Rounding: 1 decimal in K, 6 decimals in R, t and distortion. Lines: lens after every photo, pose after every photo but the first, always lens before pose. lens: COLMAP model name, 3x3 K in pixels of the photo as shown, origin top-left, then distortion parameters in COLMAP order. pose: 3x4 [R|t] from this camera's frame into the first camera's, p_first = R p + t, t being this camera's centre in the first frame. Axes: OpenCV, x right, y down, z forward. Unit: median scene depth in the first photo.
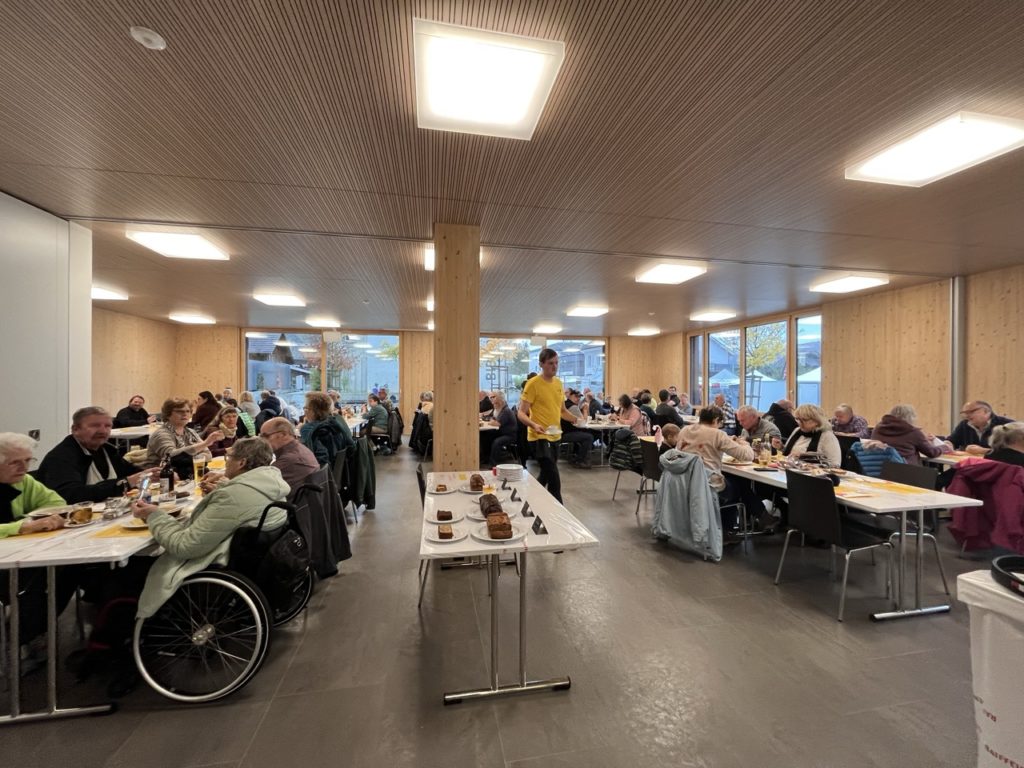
lens RADIAL K [[434.1, 0, 512.0], [0, 434.1, 384.0], [0, 0, 1]] dist [-0.000347, -0.000366]
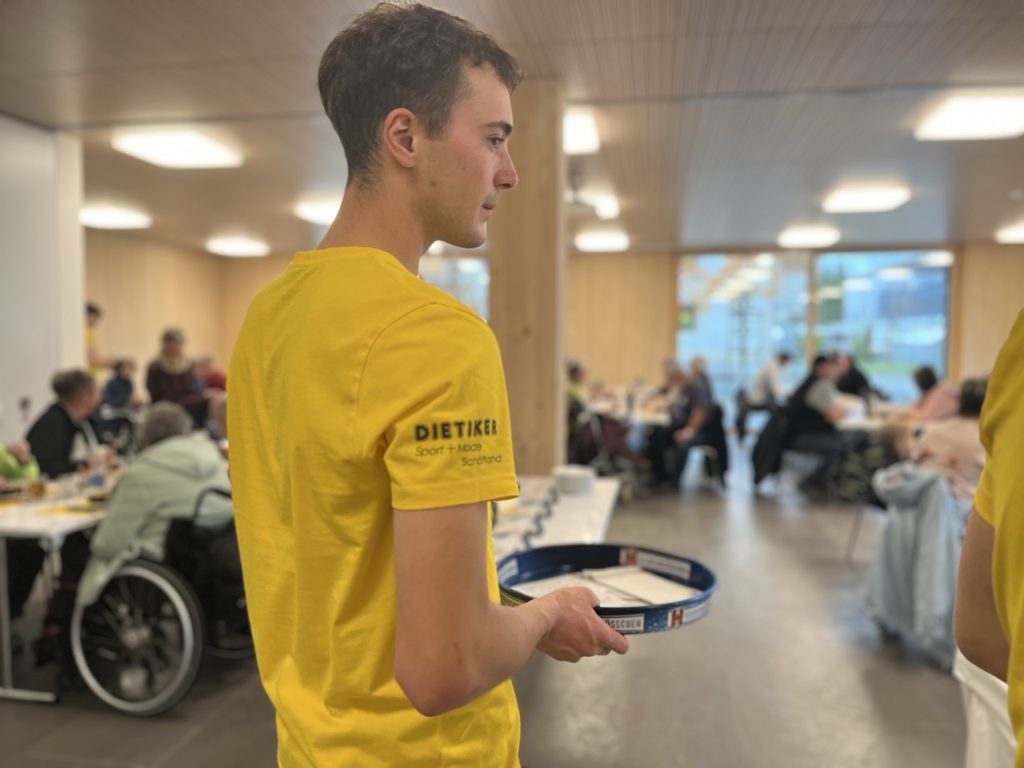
lens RADIAL K [[804.0, 0, 512.0], [0, 804.0, 384.0], [0, 0, 1]] dist [0.078132, -0.104580]
pose [[0.933702, 0.019828, -0.357503, 0.266932], [-0.001850, 0.998719, 0.050558, 0.004049], [0.358047, -0.046544, 0.932543, -0.097068]]
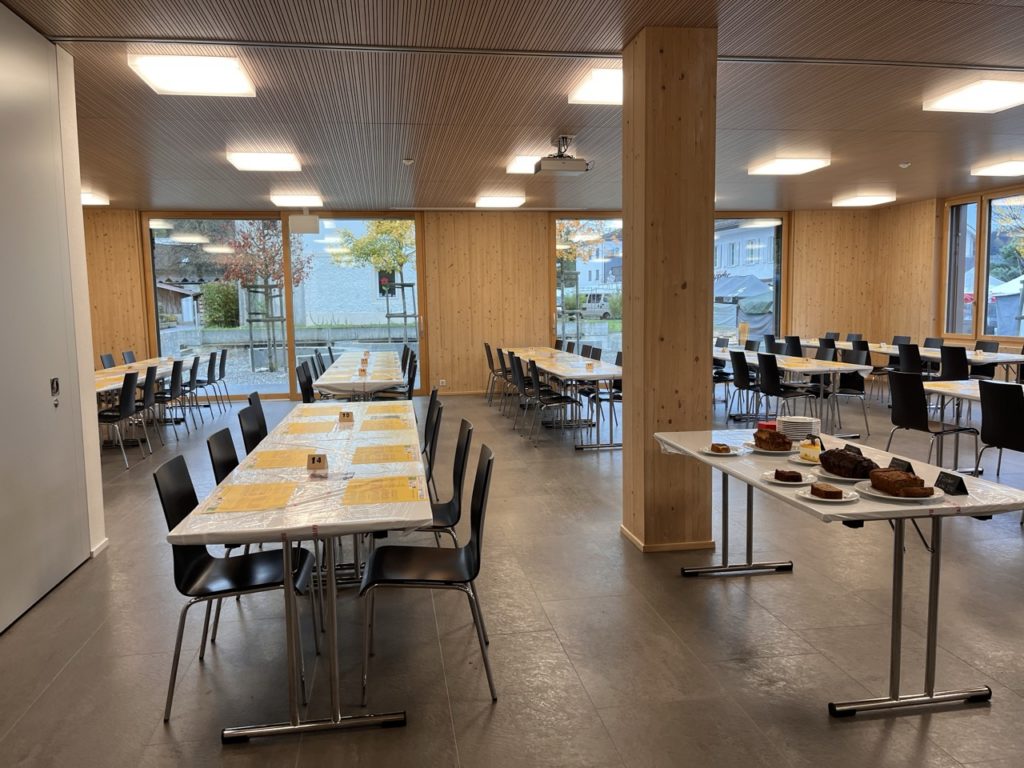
lens RADIAL K [[804.0, 0, 512.0], [0, 804.0, 384.0], [0, 0, 1]] dist [0.078132, -0.104580]
pose [[0.999231, -0.019419, -0.034072, -0.313210], [0.022575, 0.995239, 0.094811, 0.011346], [0.032069, -0.095507, 0.994912, -0.170332]]
